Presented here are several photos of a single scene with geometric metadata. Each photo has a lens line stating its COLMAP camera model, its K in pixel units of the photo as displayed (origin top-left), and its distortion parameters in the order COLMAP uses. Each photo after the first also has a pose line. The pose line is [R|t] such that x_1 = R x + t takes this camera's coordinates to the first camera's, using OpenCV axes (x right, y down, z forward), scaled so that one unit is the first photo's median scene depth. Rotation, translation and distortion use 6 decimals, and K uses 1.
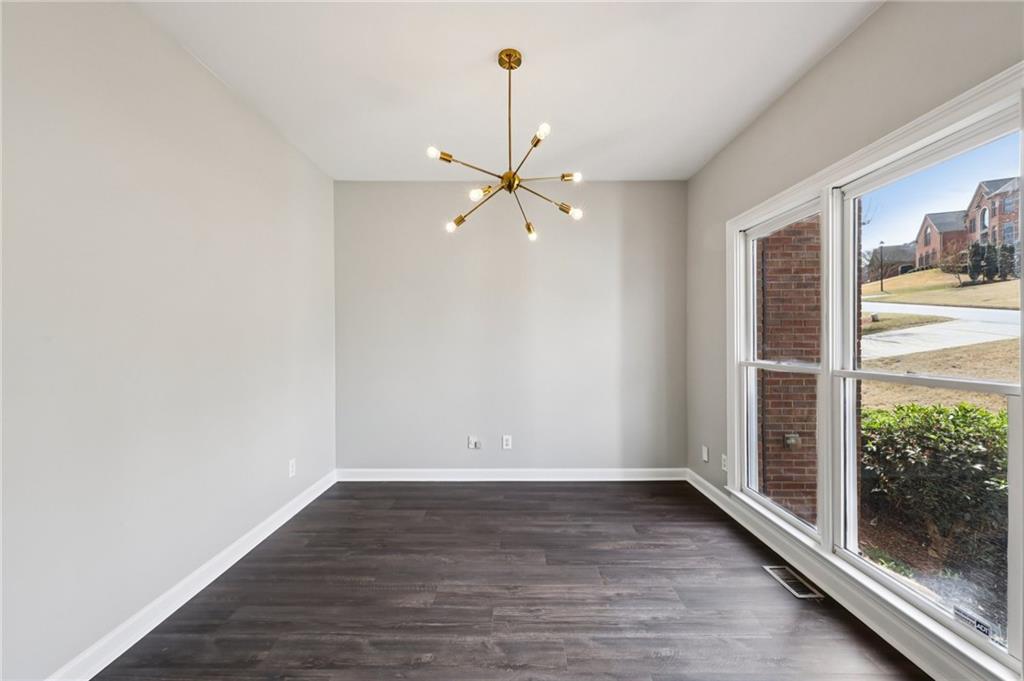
lens RADIAL K [[409.7, 0, 509.3], [0, 409.7, 343.2], [0, 0, 1]] dist [-0.002524, 0.000280]
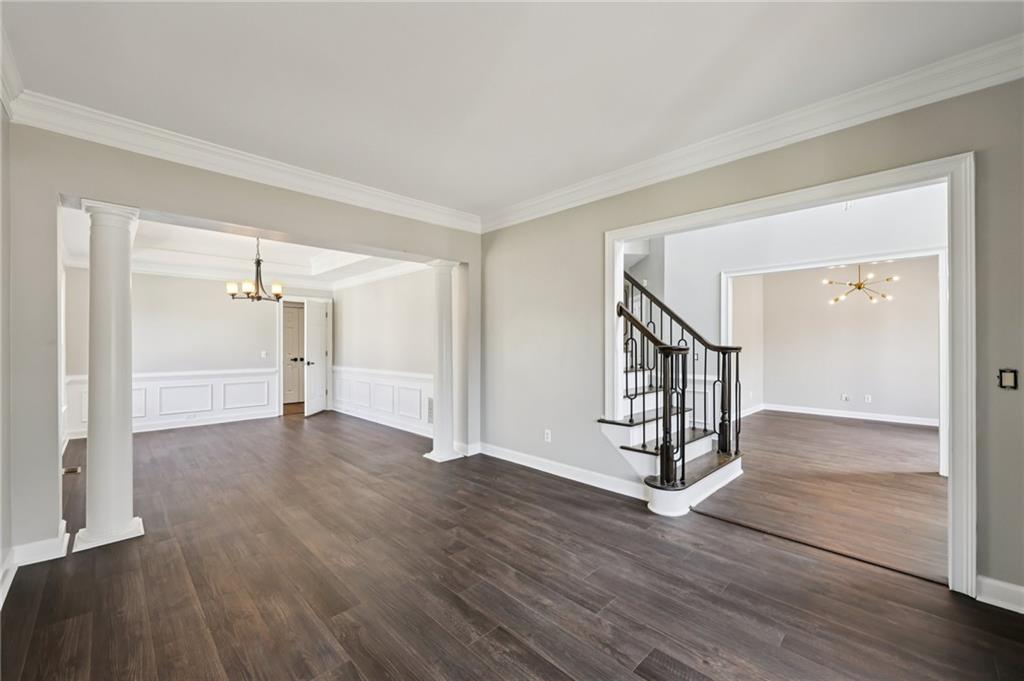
lens RADIAL K [[409.7, 0, 509.3], [0, 409.7, 343.2], [0, 0, 1]] dist [-0.002524, 0.000280]
pose [[0.702301, 0.002026, -0.711878, 0.290457], [-0.009485, 0.999934, -0.006511, 0.030625], [0.711817, 0.011325, 0.702273, -2.467688]]
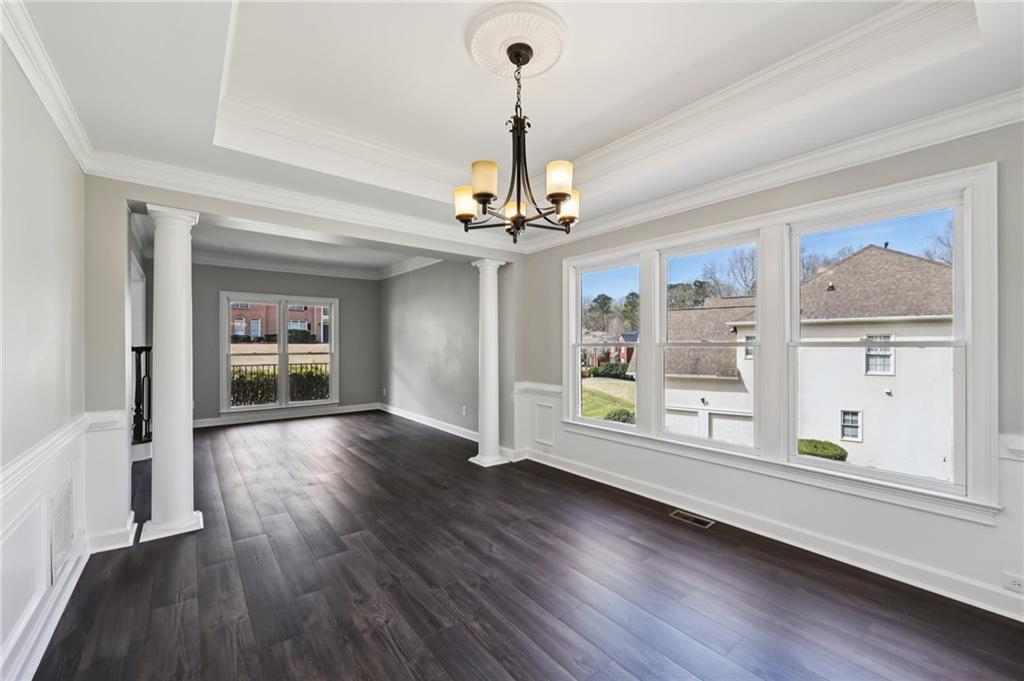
lens RADIAL K [[408.8, 0, 512.0], [0, 408.8, 340.5], [0, 0, 1]] dist [0.000903, 0.000134]
pose [[-0.627867, 0.011538, 0.778236, -3.175072], [0.010389, 0.999925, -0.006443, 0.027640], [-0.778252, 0.004039, -0.627939, -1.240223]]
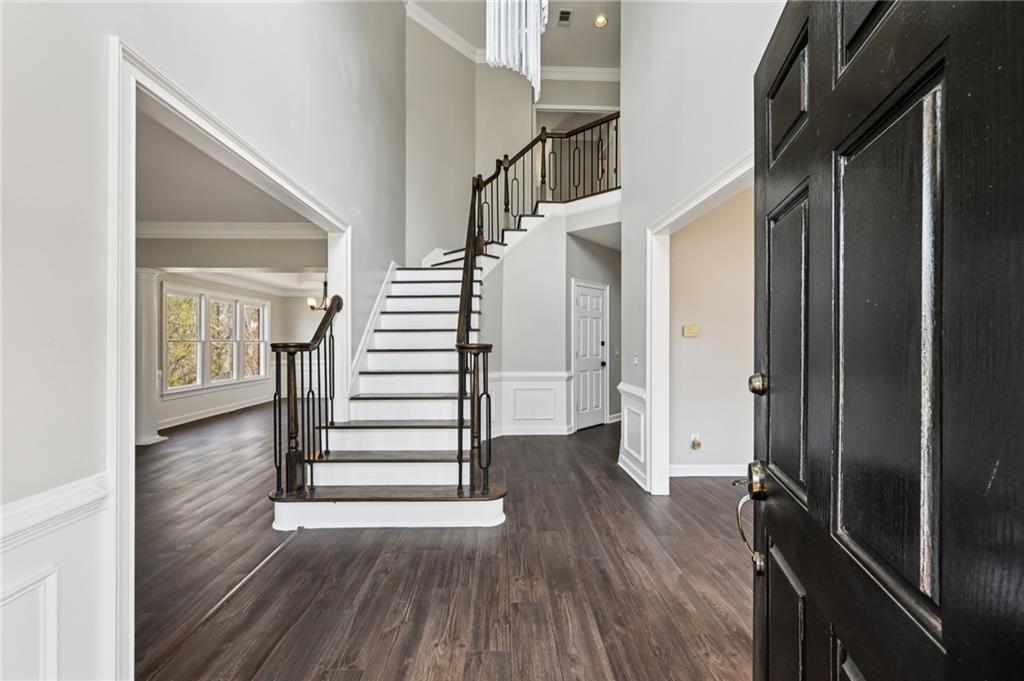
lens RADIAL K [[409.7, 0, 509.3], [0, 409.7, 343.2], [0, 0, 1]] dist [-0.002524, 0.000280]
pose [[0.036543, 0.002987, -0.999328, 0.992962], [-0.010406, 0.999942, 0.002609, 0.017910], [0.999278, 0.010304, 0.036572, -0.417265]]
